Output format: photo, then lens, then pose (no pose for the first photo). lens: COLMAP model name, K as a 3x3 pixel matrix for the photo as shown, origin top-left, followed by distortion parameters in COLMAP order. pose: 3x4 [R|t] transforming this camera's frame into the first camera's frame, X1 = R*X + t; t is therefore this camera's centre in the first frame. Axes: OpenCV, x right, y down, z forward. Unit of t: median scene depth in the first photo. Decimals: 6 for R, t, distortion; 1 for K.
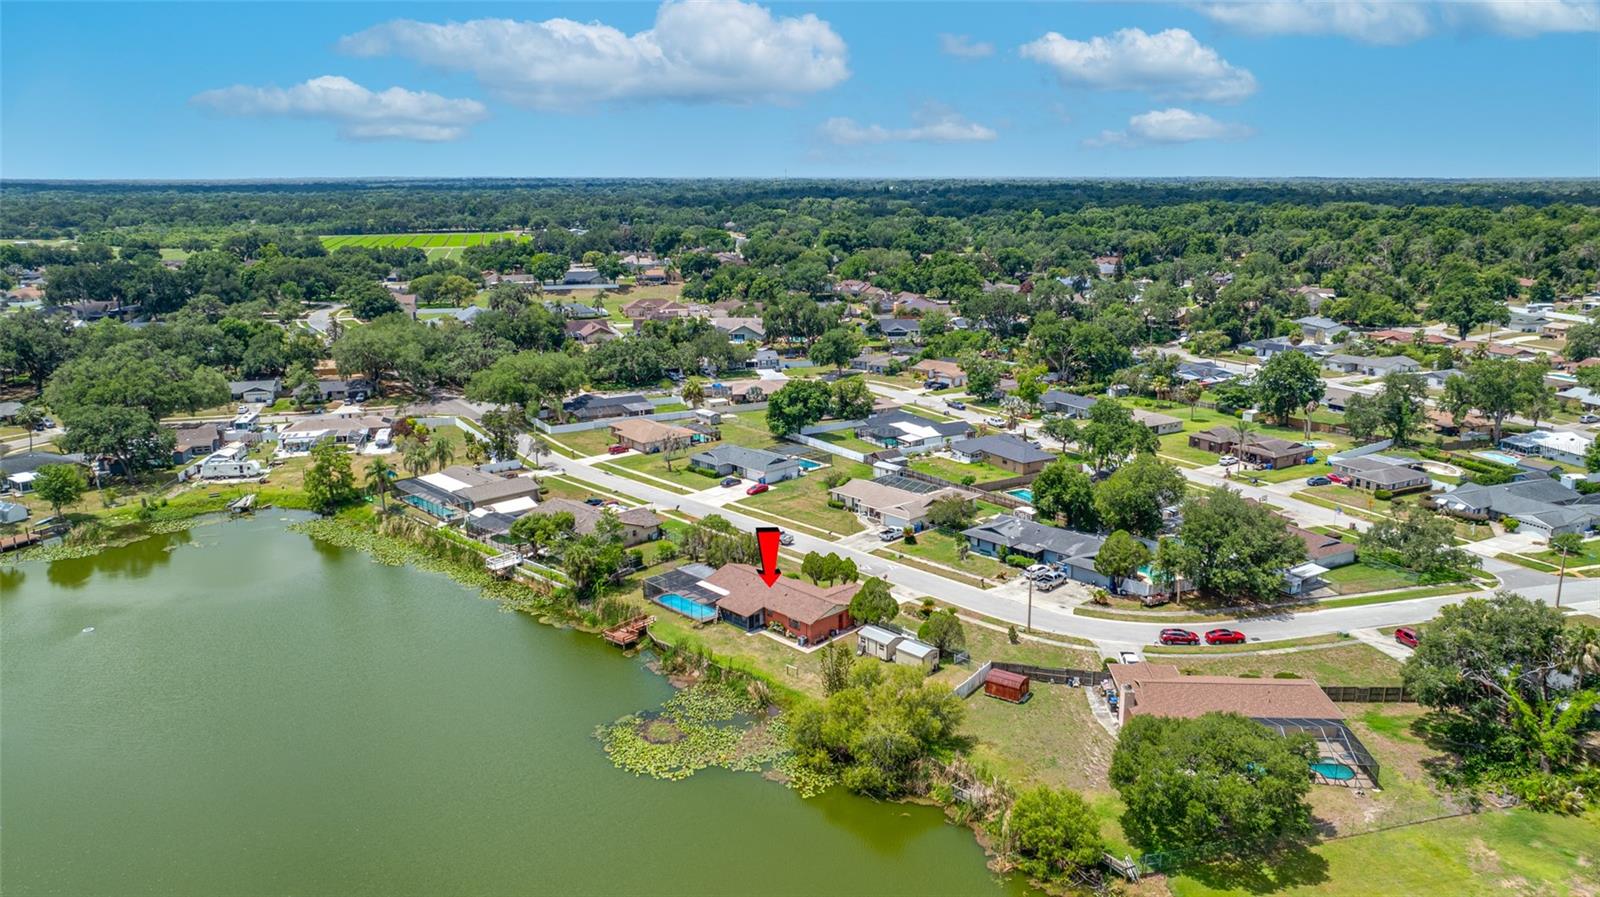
lens RADIAL K [[1124.0, 0, 804.4], [0, 1124.0, 447.6], [0, 0, 1]] dist [-0.033143, 0.036597]
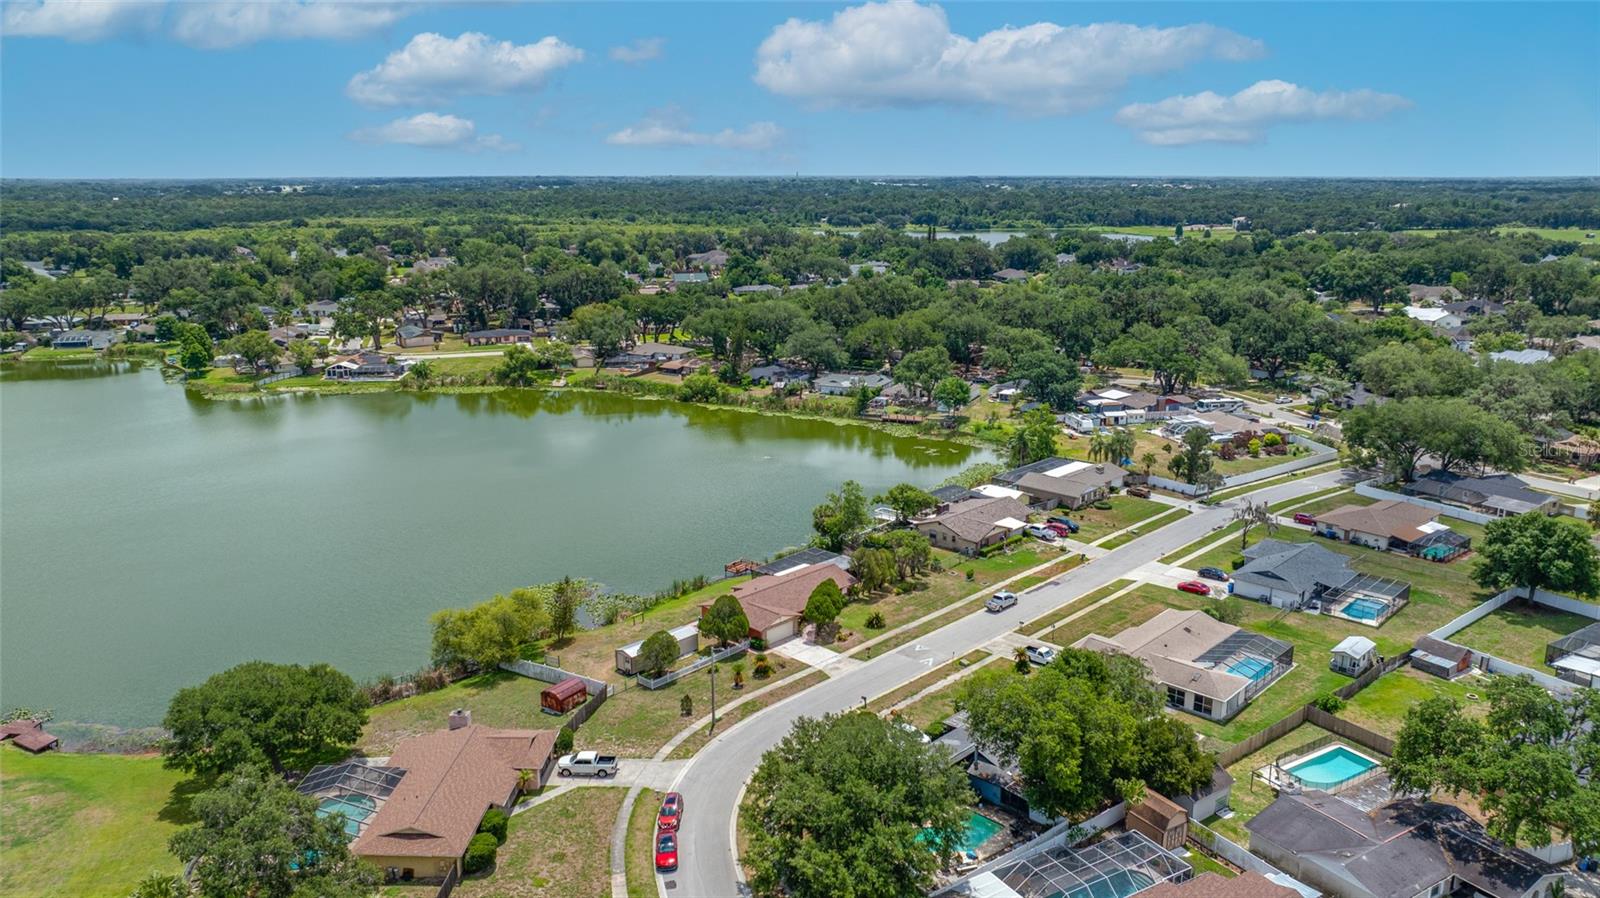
lens RADIAL K [[1124.0, 0, 804.4], [0, 1124.0, 448.1], [0, 0, 1]] dist [-0.033143, 0.036597]
pose [[0.035779, 0.239590, -0.970215, 0.772126], [-0.235590, 0.945496, 0.224798, -0.187946], [0.971194, 0.220530, 0.090274, 0.751994]]
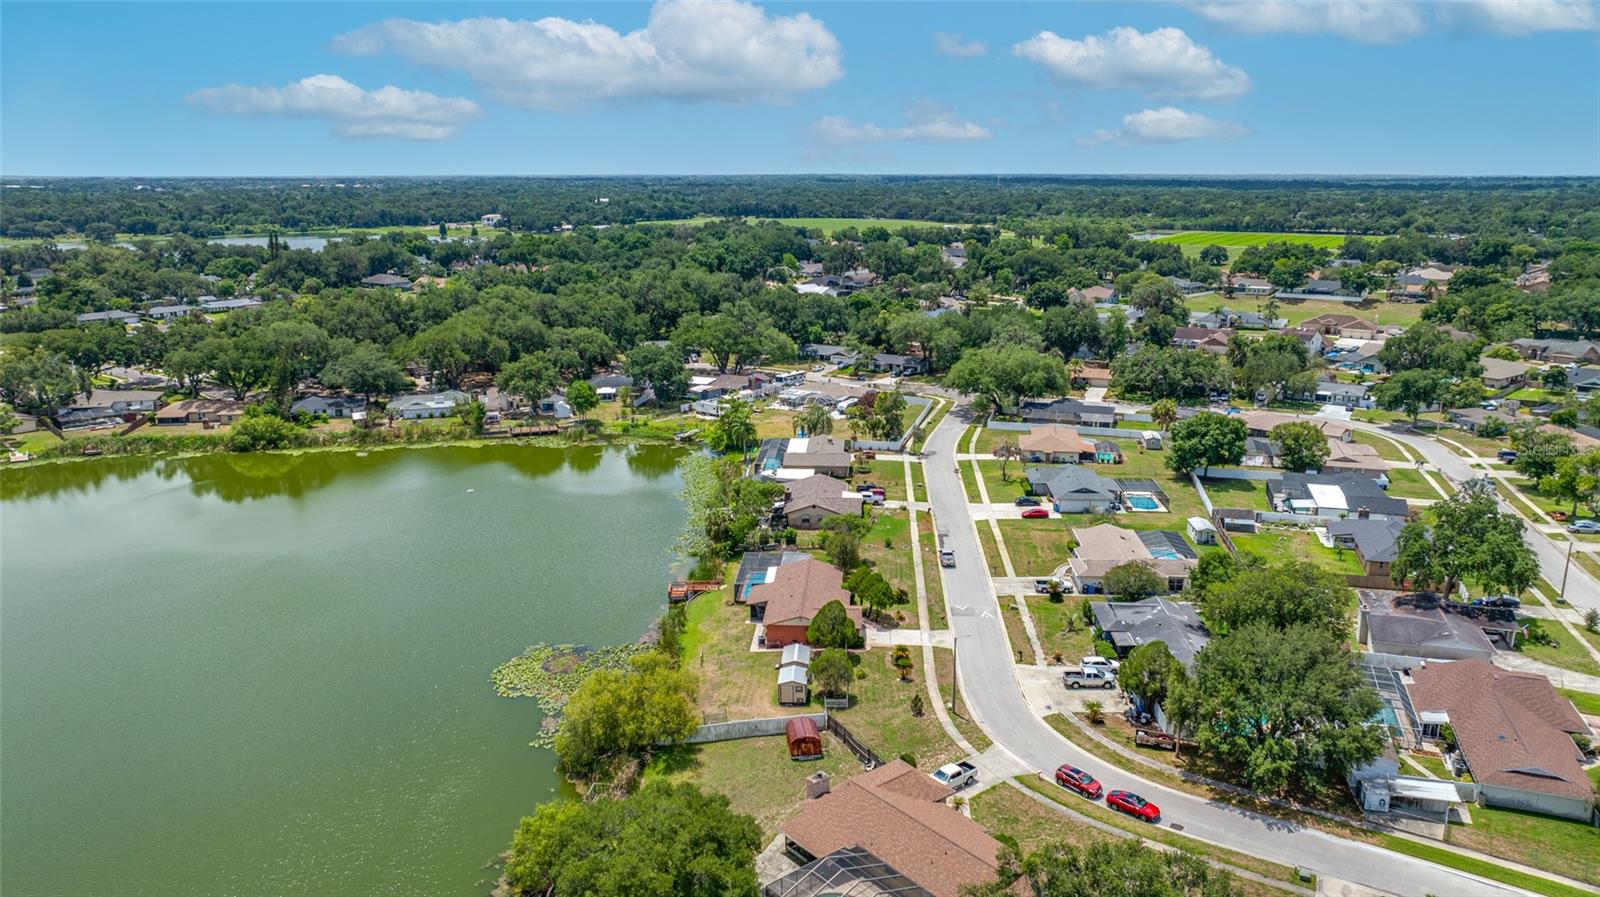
lens RADIAL K [[1134.5, 0, 803.4], [0, 1134.5, 437.3], [0, 0, 1]] dist [-0.020407, 0.005015]
pose [[0.676283, 0.169544, -0.716866, 0.560847], [-0.175353, 0.982231, 0.066879, -0.061842], [0.715467, 0.080476, 0.693996, 0.243055]]
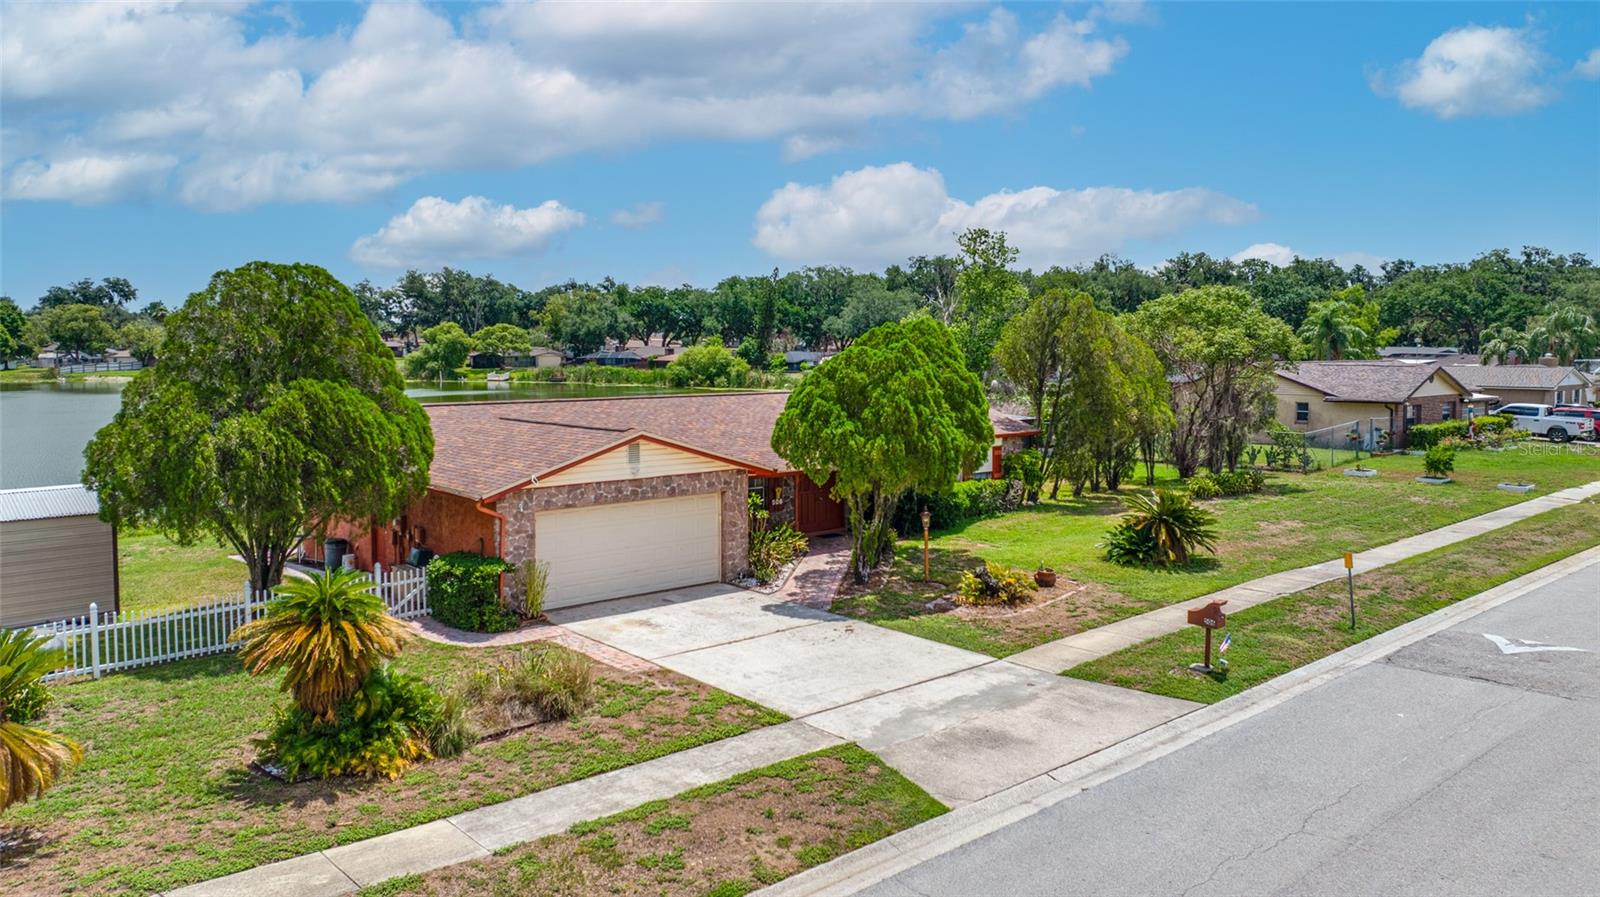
lens RADIAL K [[1134.5, 0, 803.4], [0, 1134.5, 437.3], [0, 0, 1]] dist [-0.020407, 0.005015]
pose [[-0.035658, 0.086146, -0.995644, 0.171528], [-0.238417, 0.966778, 0.092187, 0.085591], [0.970508, 0.240666, -0.013935, 0.853538]]
